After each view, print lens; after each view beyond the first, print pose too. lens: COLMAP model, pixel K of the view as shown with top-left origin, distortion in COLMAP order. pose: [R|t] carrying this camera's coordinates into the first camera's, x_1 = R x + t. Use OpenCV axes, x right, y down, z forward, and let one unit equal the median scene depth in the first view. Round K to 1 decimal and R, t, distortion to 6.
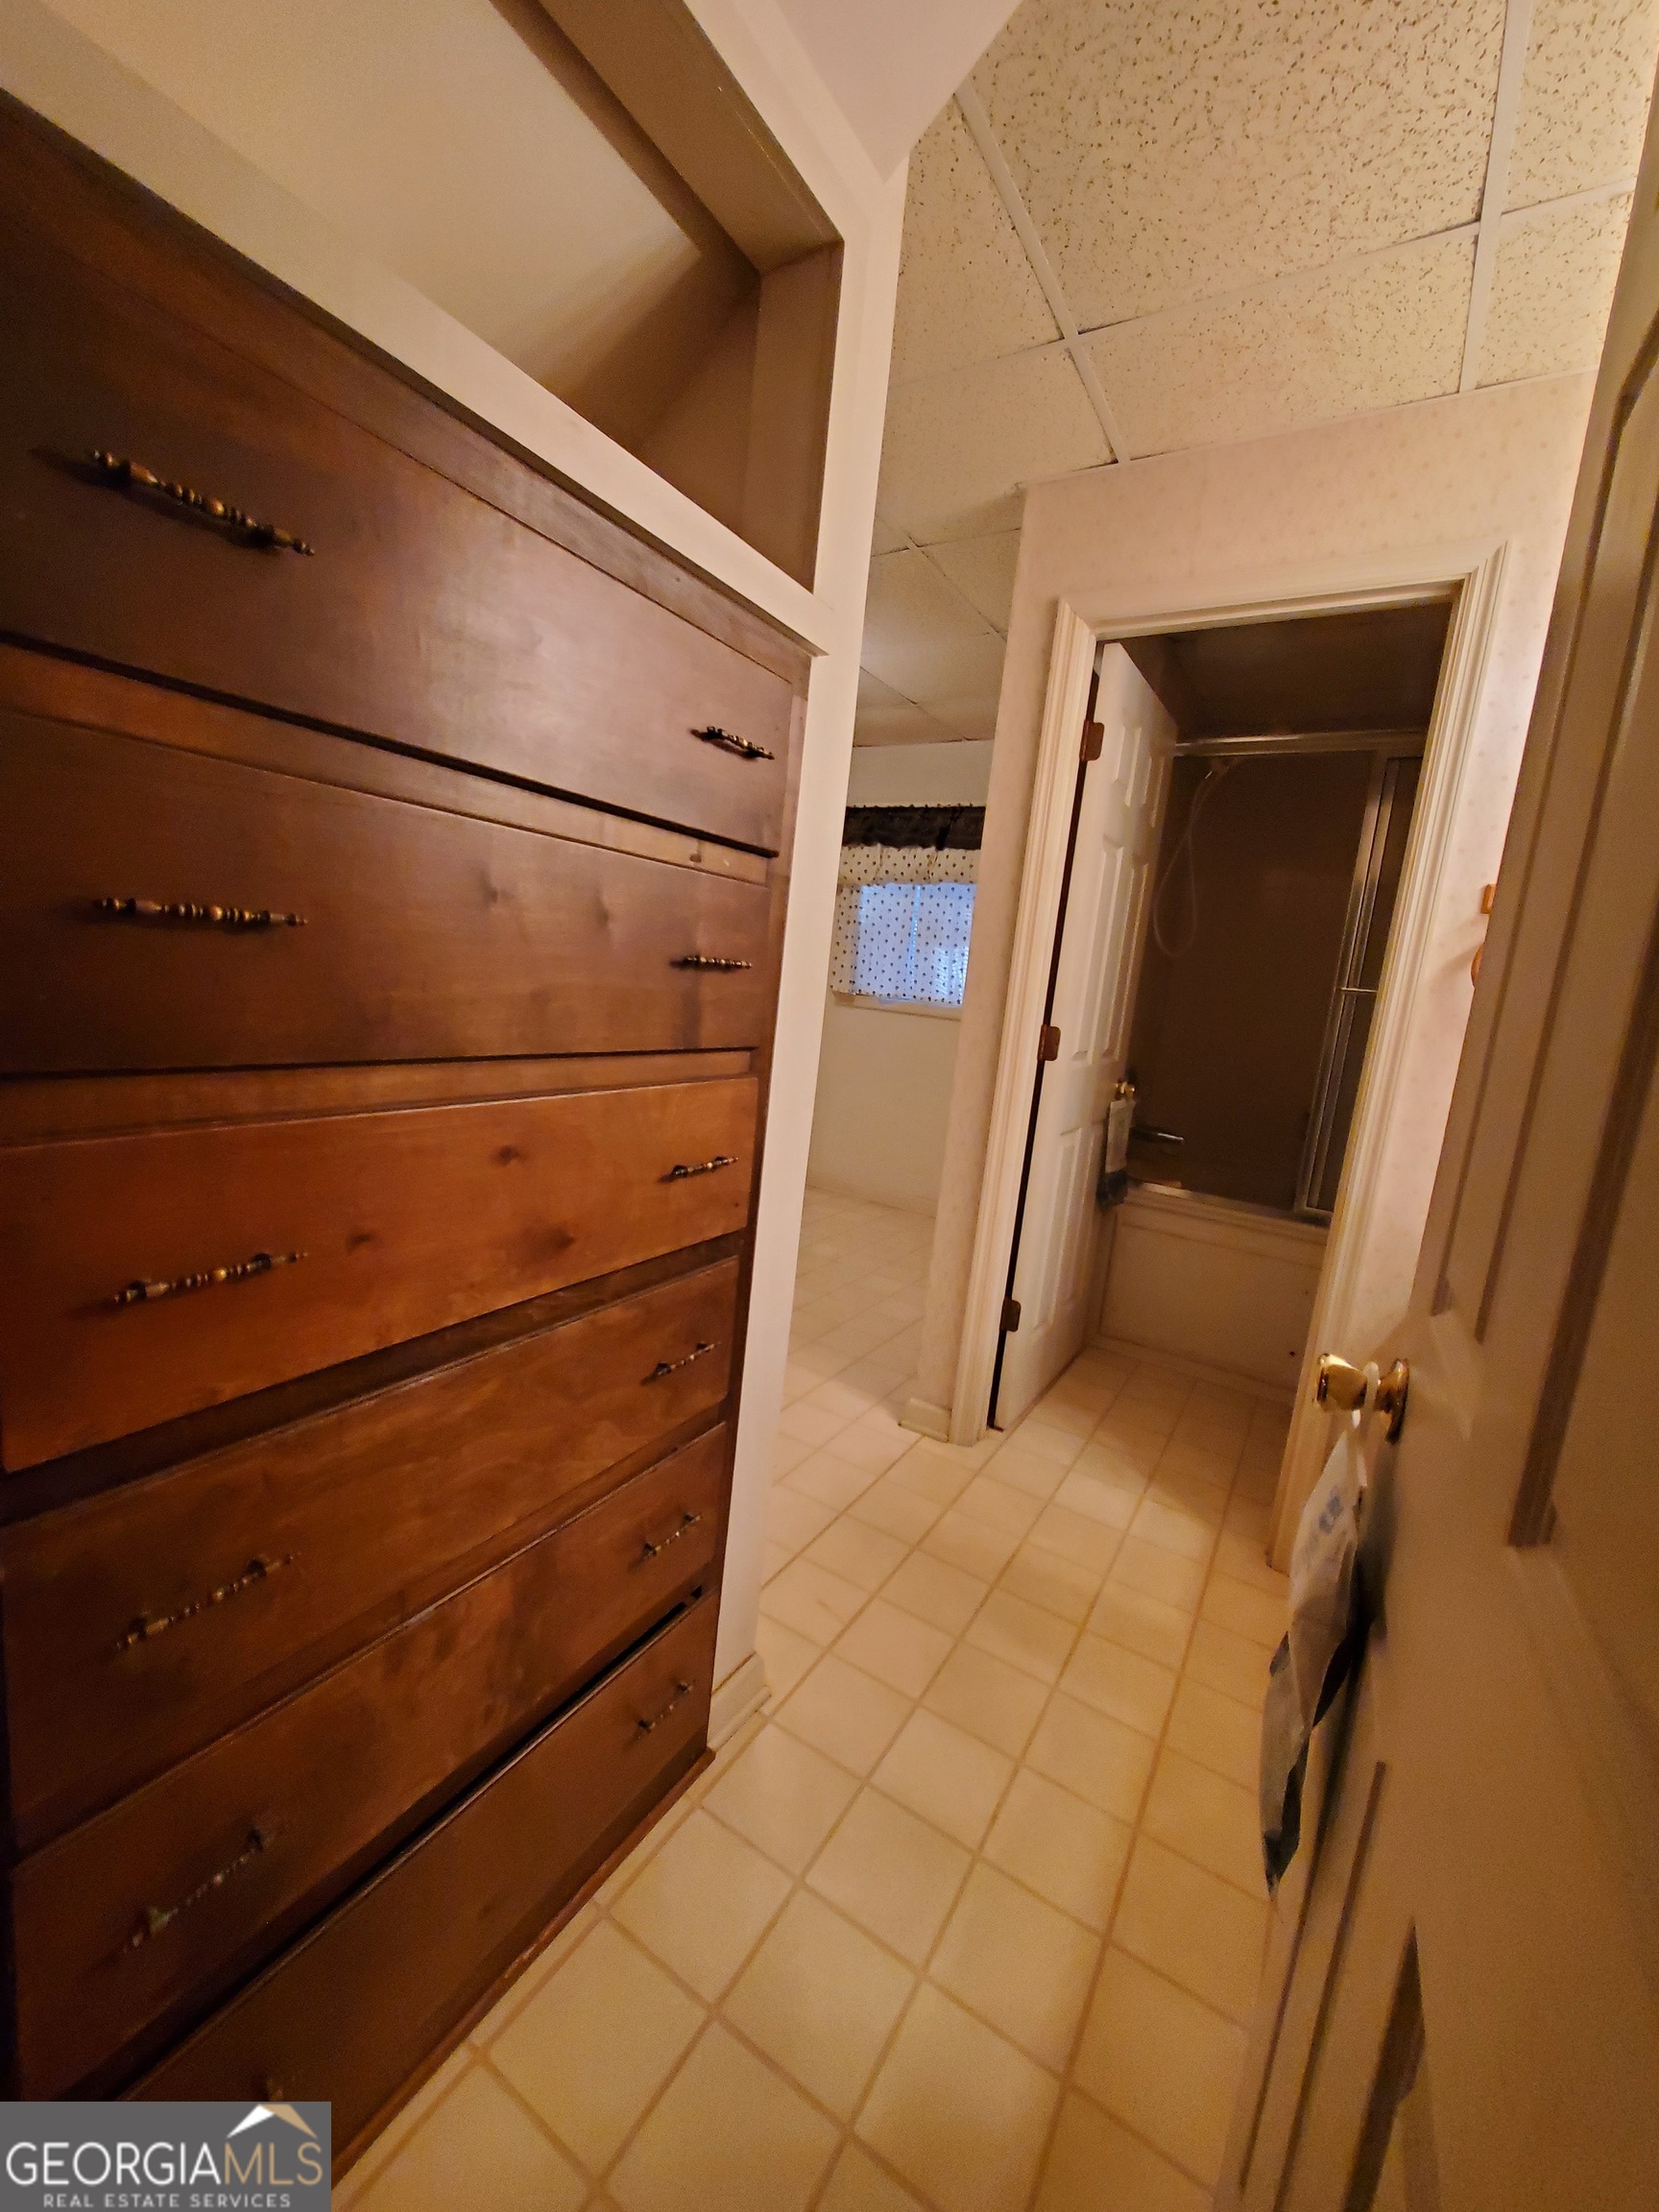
lens RADIAL K [[870.9, 0, 833.9], [0, 870.9, 1099.4], [0, 0, 1]] dist [-0.003388, 0.000141]
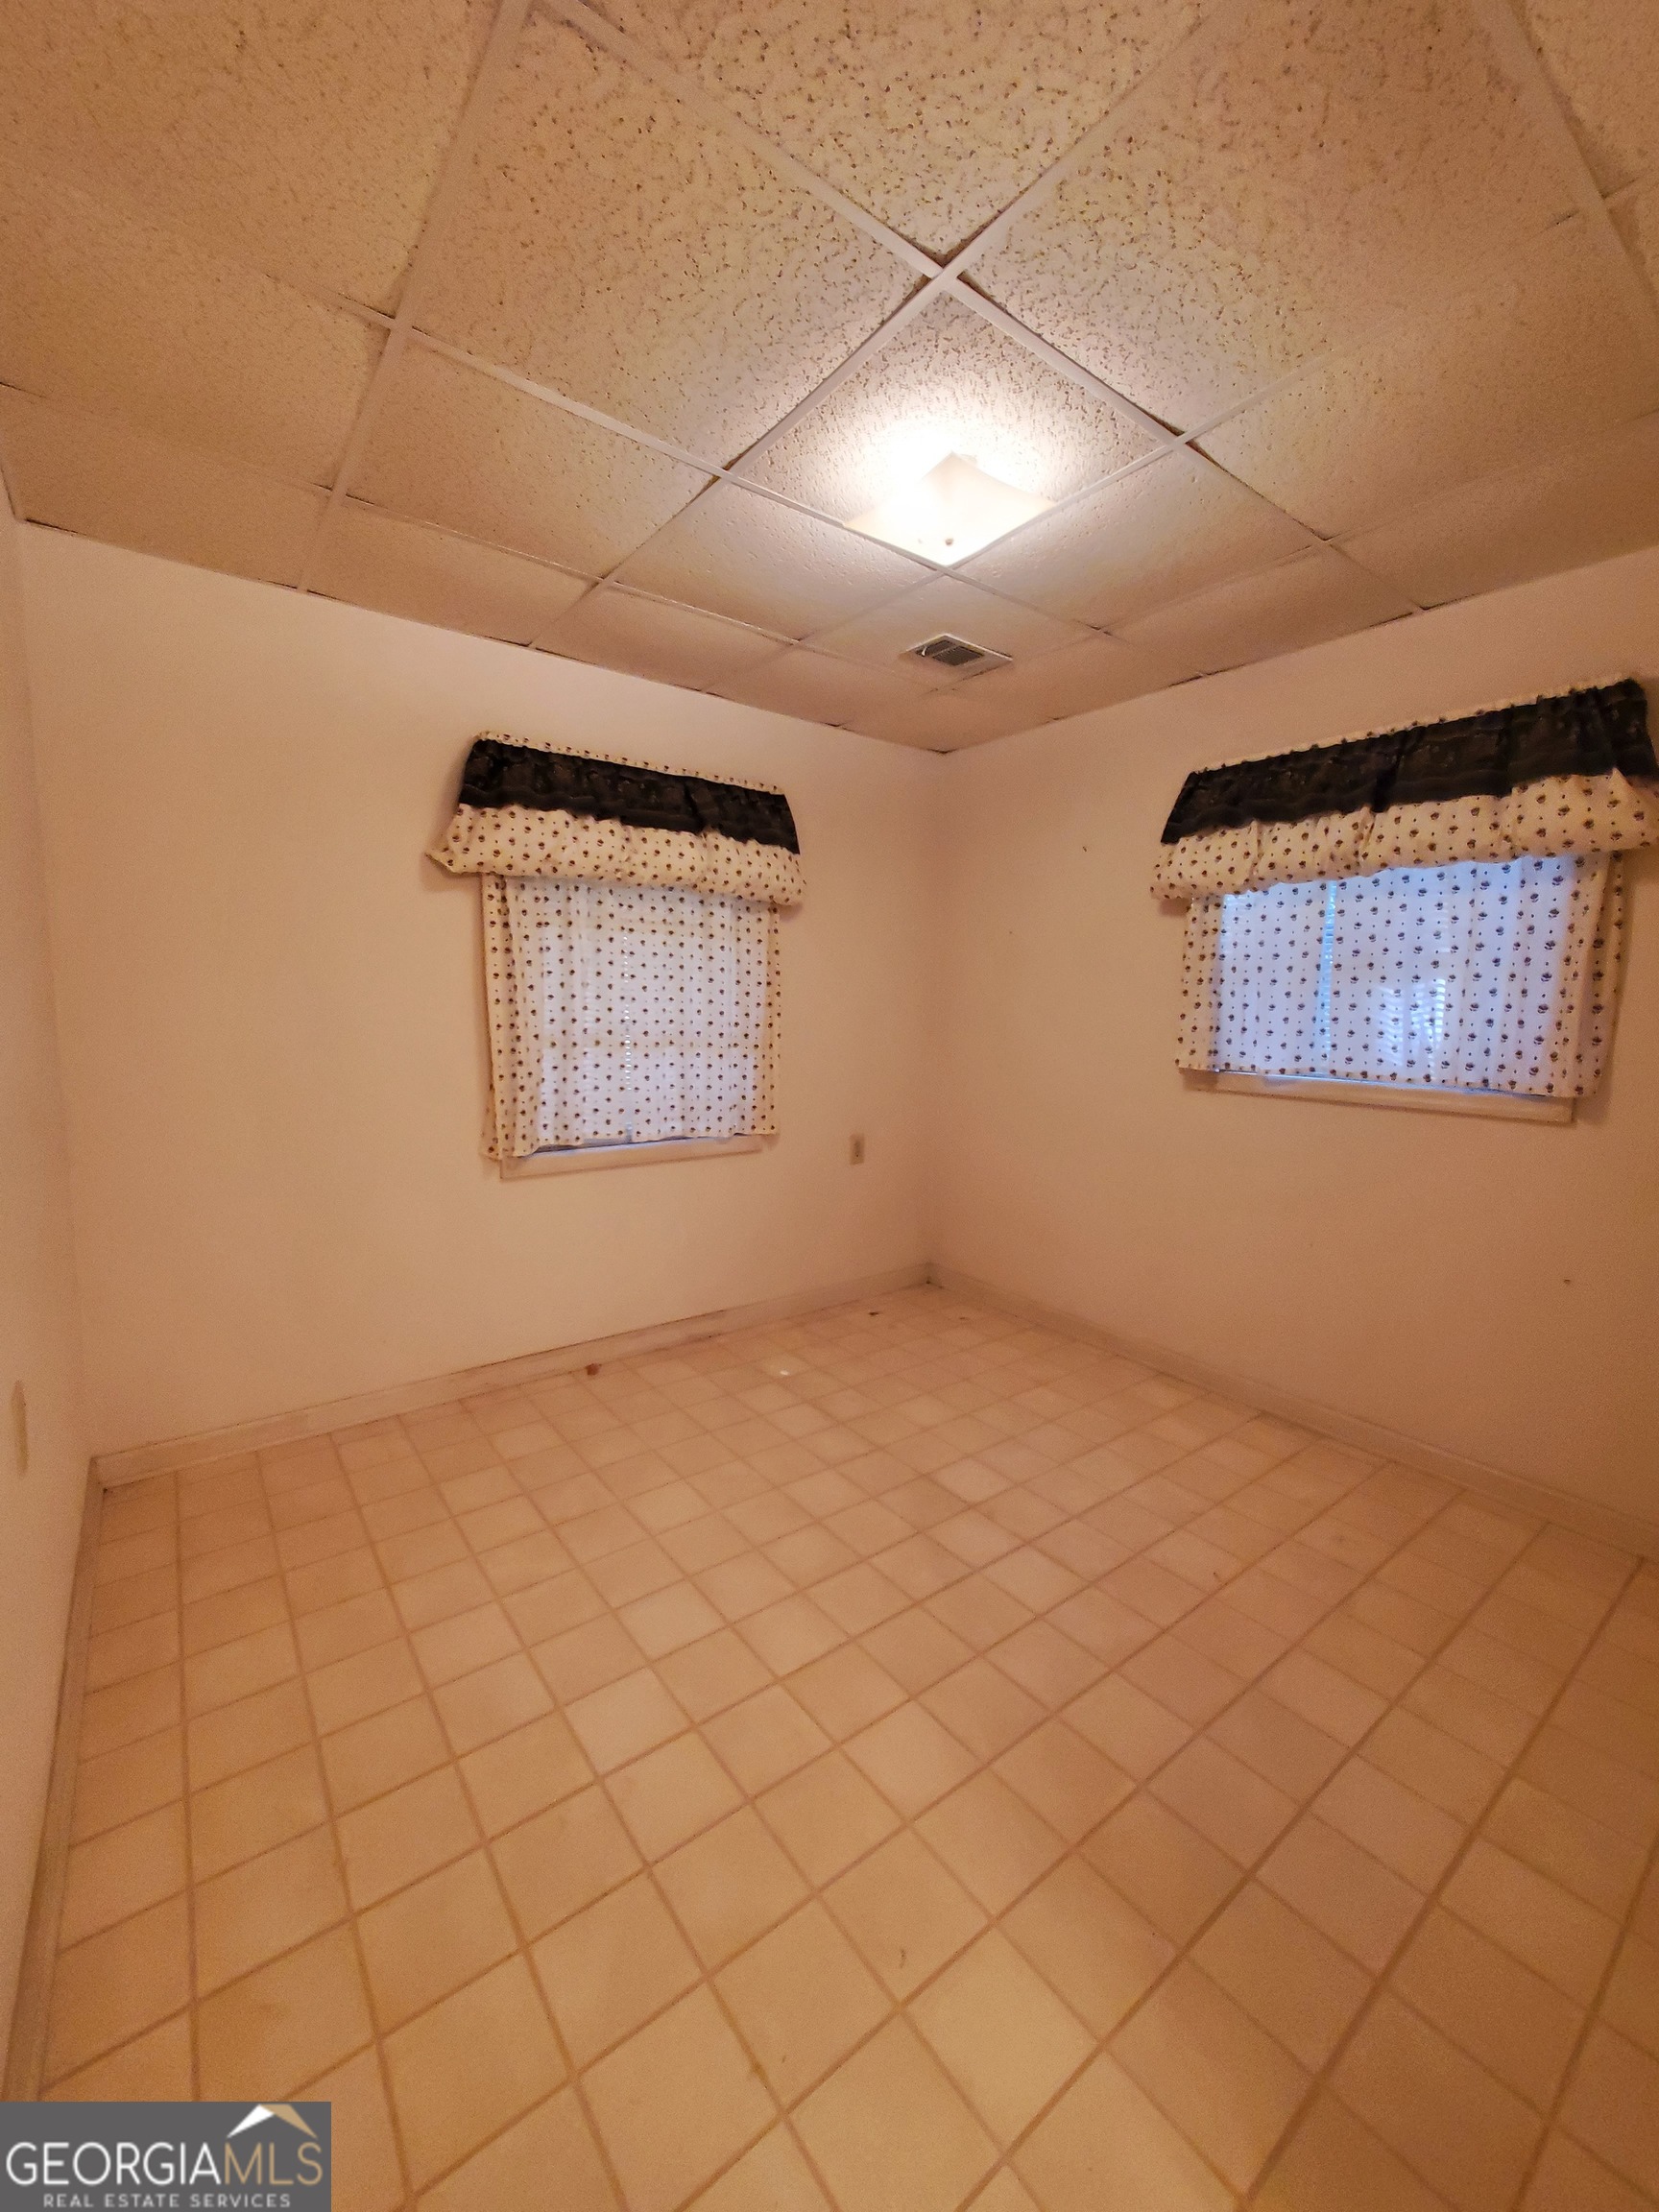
lens RADIAL K [[870.9, 0, 830.5], [0, 870.9, 1104.9], [0, 0, 1]] dist [-0.003388, 0.000141]
pose [[0.936030, -0.042555, -0.349339, -0.019718], [0.021643, 0.997744, -0.063550, -0.067178], [0.351255, 0.051924, 0.934839, 0.345662]]
